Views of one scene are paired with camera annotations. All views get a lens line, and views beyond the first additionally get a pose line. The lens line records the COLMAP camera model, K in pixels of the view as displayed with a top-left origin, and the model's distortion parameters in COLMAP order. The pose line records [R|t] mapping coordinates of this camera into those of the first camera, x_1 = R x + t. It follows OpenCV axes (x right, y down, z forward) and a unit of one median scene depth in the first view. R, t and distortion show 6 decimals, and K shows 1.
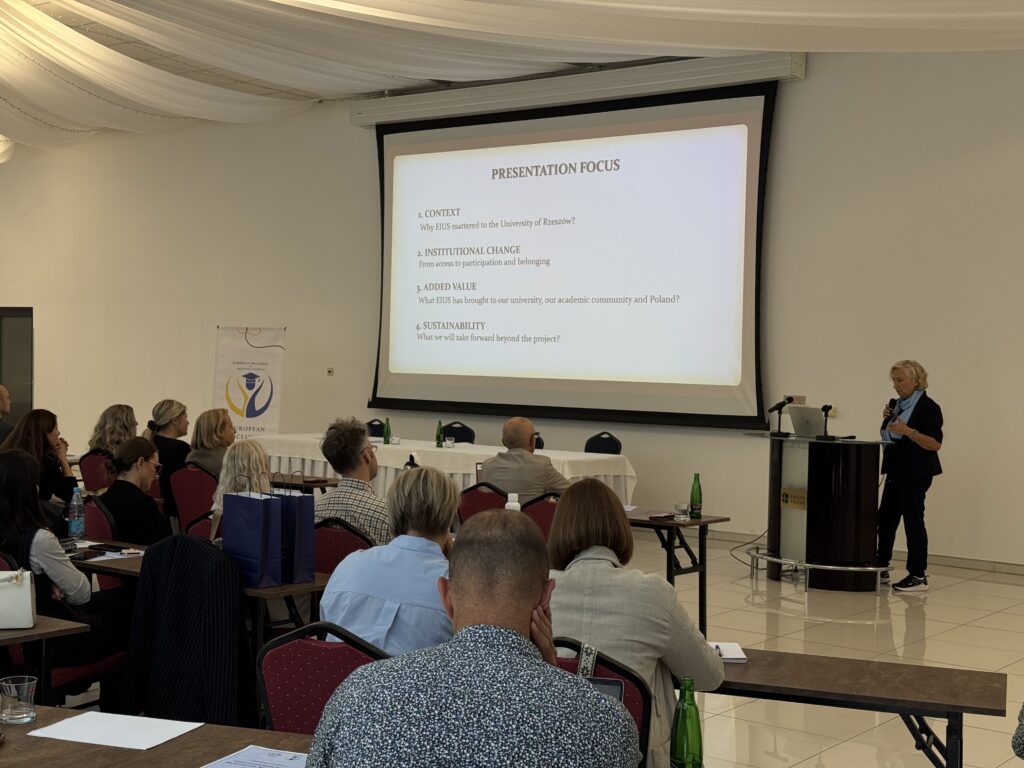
lens RADIAL K [[1424.3, 0, 507.8], [0, 1424.3, 399.9], [0, 0, 1]] dist [0.137390, -0.080089]
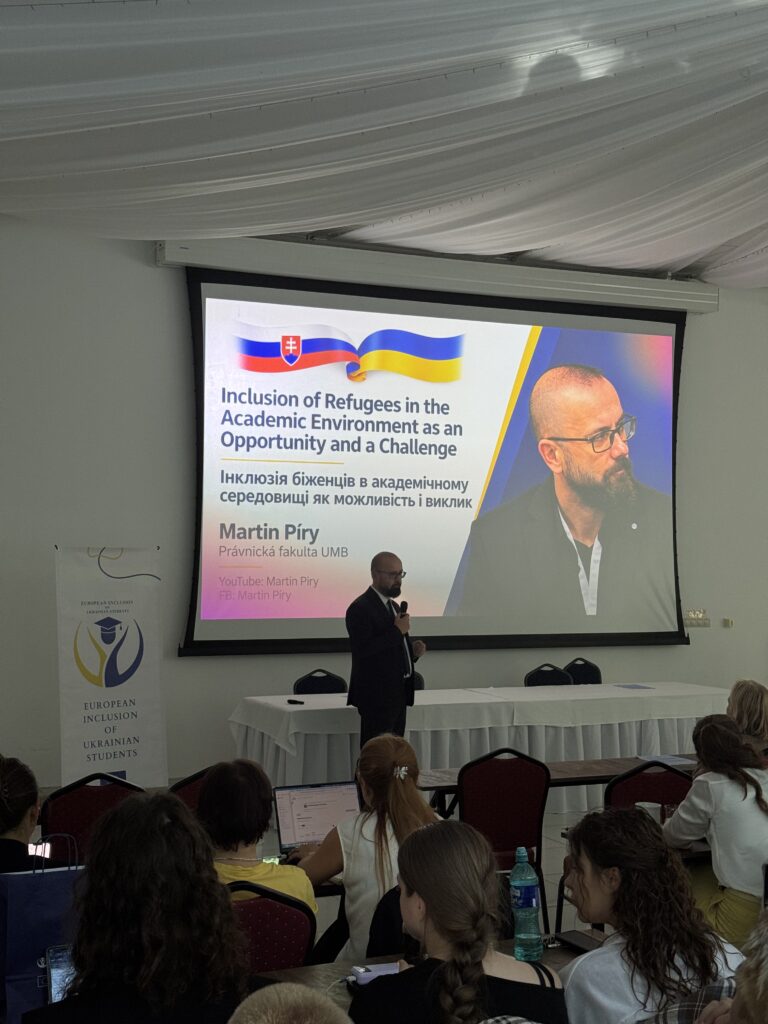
lens RADIAL K [[1424.3, 0, 384.0], [0, 1424.3, 512.0], [0, 0, 1]] dist [0.137390, -0.080089]
pose [[0.467887, 0.007349, 0.883758, -0.801104], [0.033356, 0.999106, -0.025968, -0.052488], [-0.883158, 0.041629, 0.467224, 0.672285]]
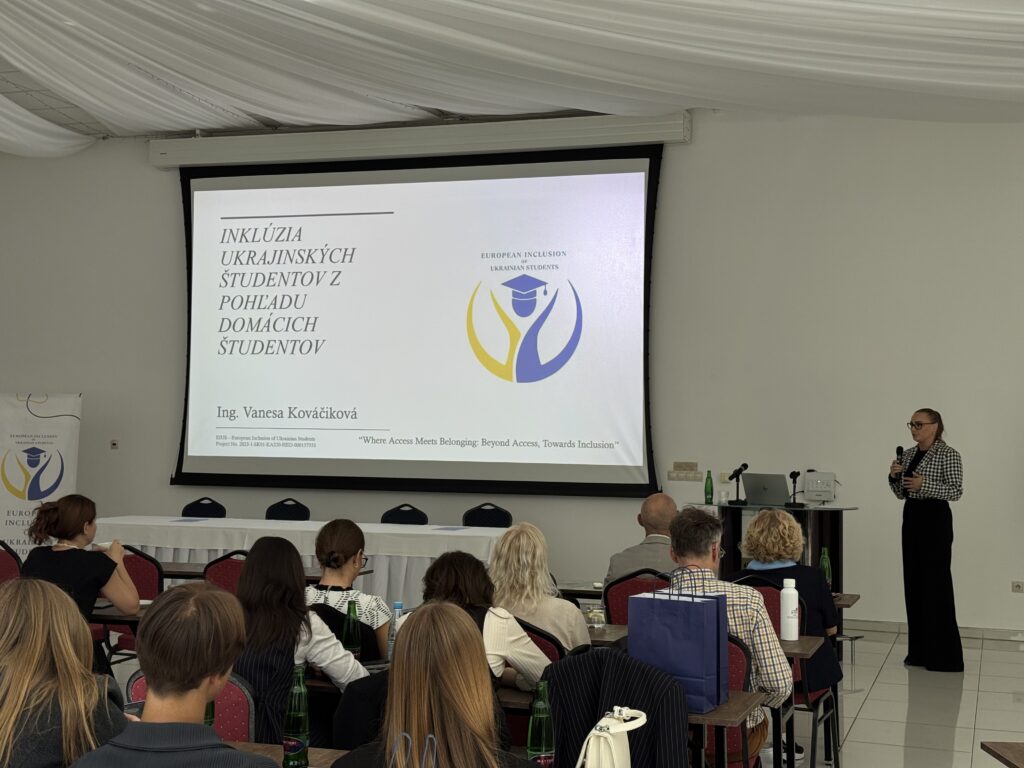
lens RADIAL K [[1442.6, 0, 512.4], [0, 1442.6, 388.2], [0, 0, 1]] dist [0.169330, -0.134478]
pose [[0.947698, -0.000606, 0.319168, -0.216909], [0.018005, 0.998507, -0.051567, -0.004435], [-0.318660, 0.054616, 0.946294, 0.093671]]
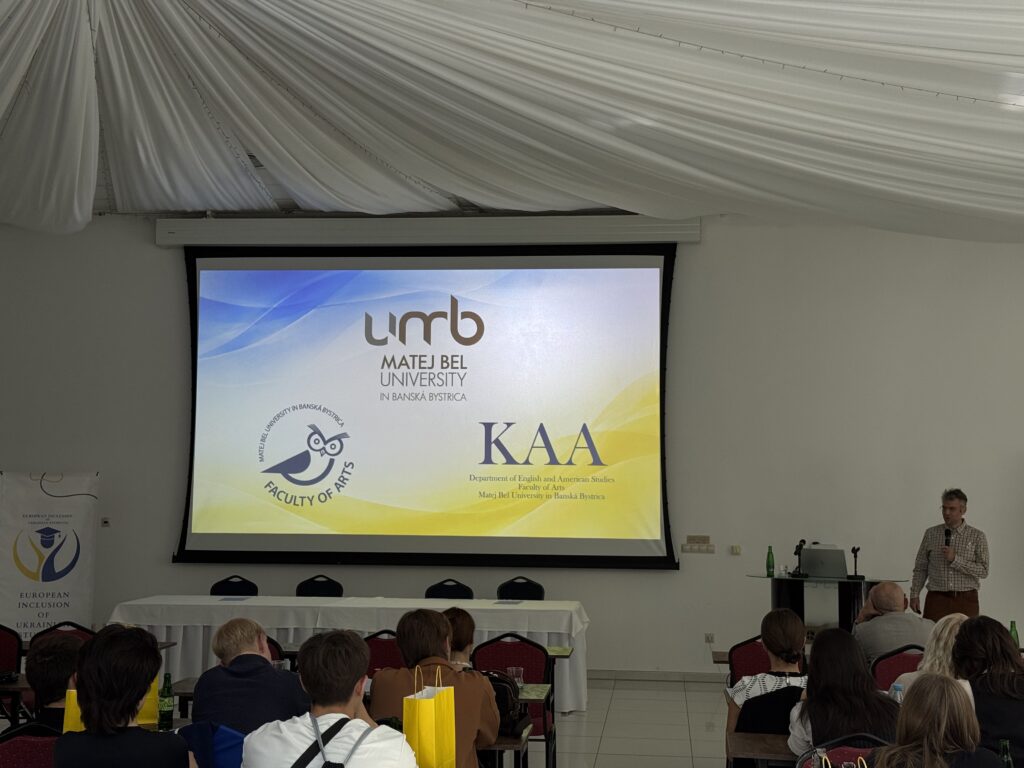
lens RADIAL K [[1442.6, 0, 512.4], [0, 1442.6, 388.2], [0, 0, 1]] dist [0.169330, -0.134478]
pose [[0.854345, 0.021844, 0.519246, -0.454602], [0.026077, 0.996056, -0.084809, -0.023187], [-0.519051, 0.085996, 0.850406, 0.141146]]
